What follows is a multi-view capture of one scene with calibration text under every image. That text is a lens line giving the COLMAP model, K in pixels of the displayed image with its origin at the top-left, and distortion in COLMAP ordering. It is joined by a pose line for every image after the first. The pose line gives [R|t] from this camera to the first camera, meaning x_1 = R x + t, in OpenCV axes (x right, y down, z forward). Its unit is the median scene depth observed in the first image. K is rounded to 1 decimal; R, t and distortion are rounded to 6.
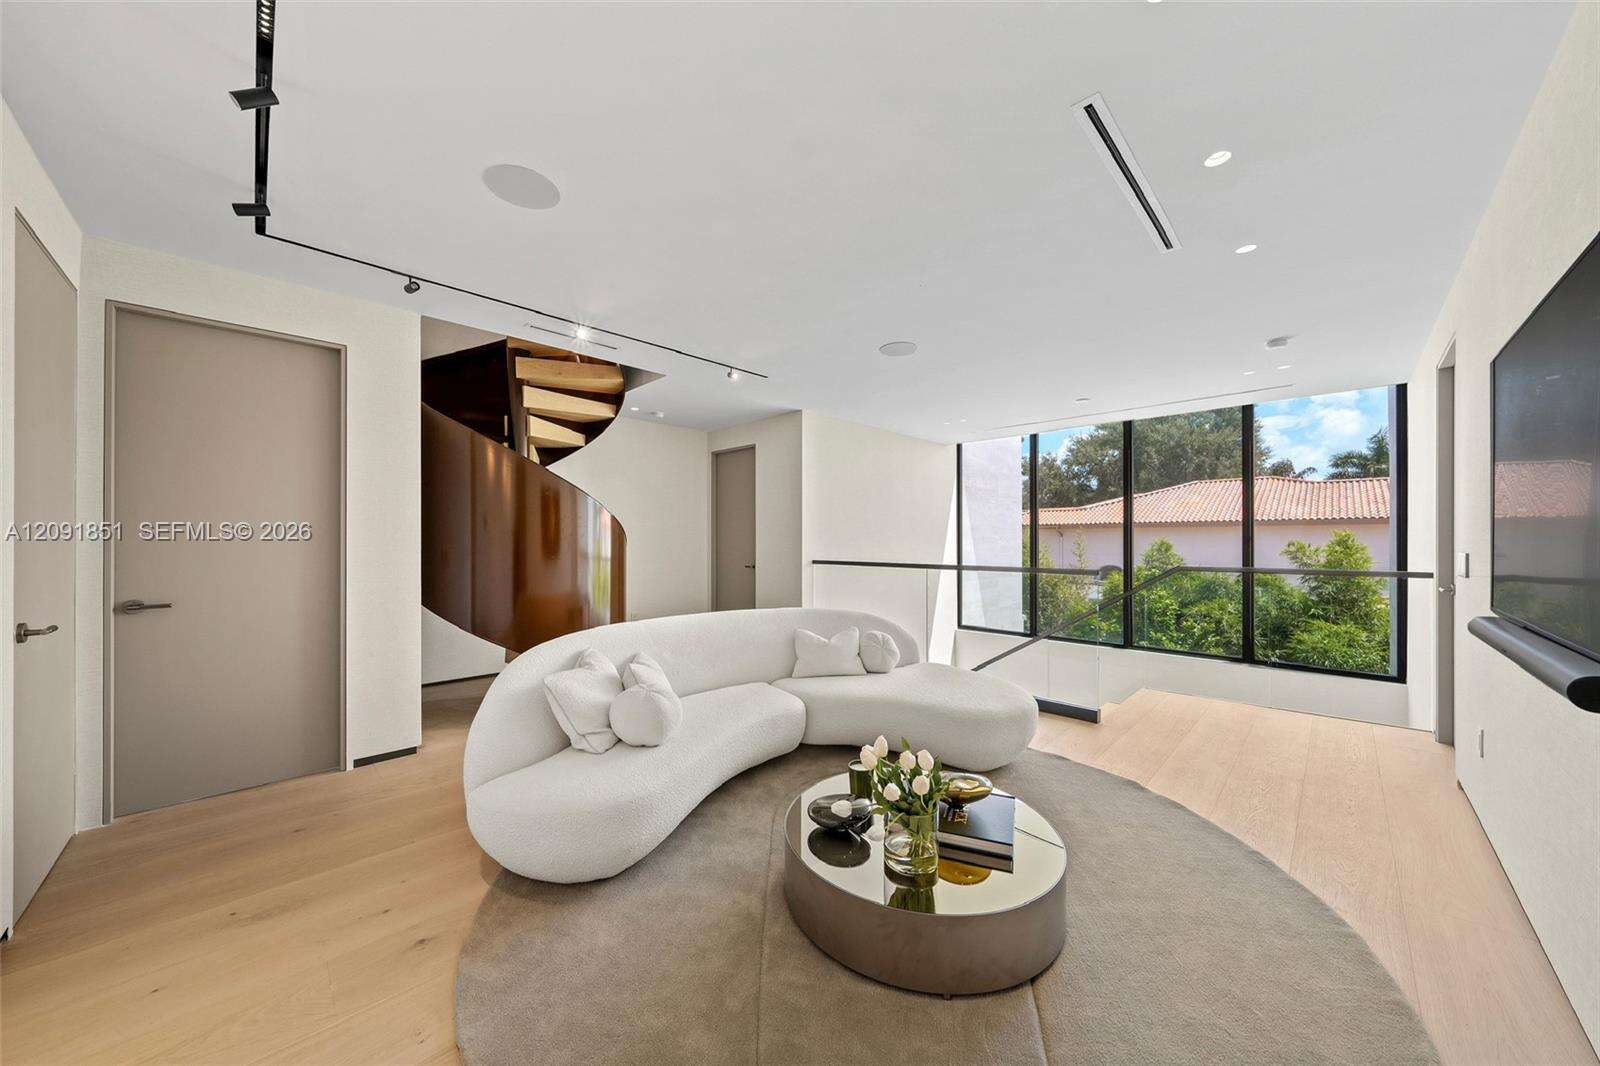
lens RADIAL K [[553.0, 0, 796.3], [0, 553.0, 536.7], [0, 0, 1]] dist [-0.004354, -0.000635]
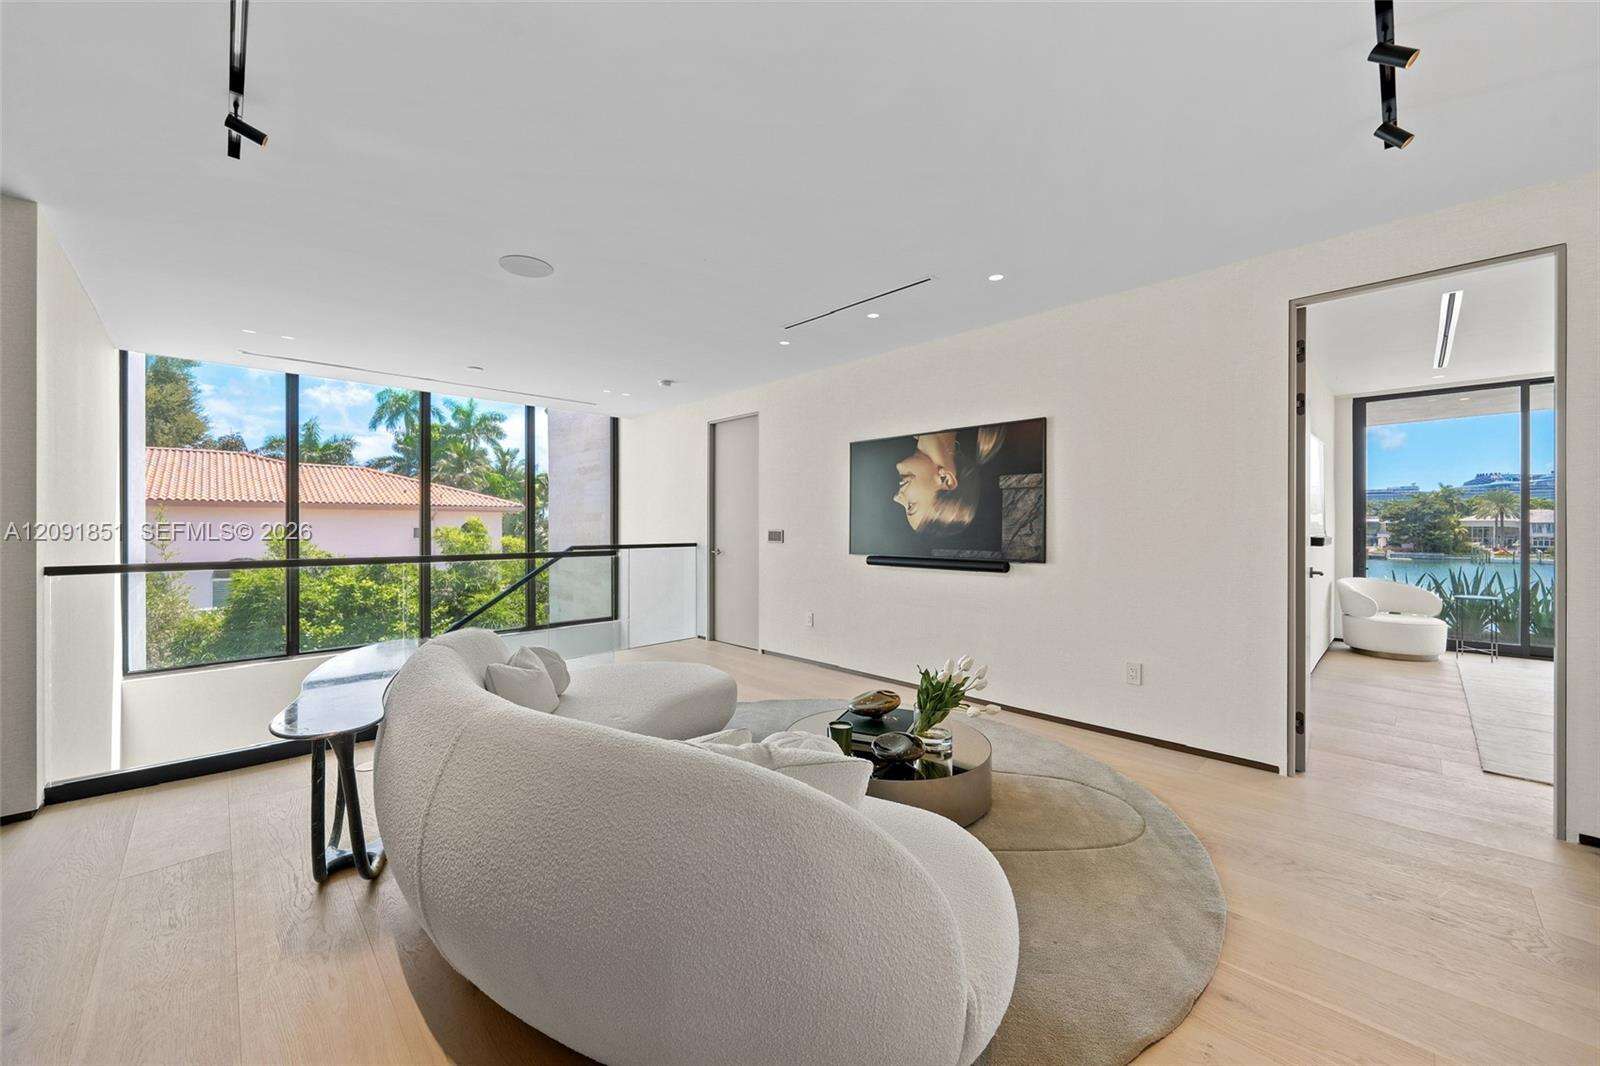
lens RADIAL K [[605.4, 0, 788.8], [0, 605.4, 541.0], [0, 0, 1]] dist [-0.004120, 0.000109]
pose [[0.028124, -0.018672, 0.999430, -0.300006], [-0.015570, 0.999696, 0.019115, 0.005928], [-0.999483, -0.016098, 0.027825, 0.289877]]
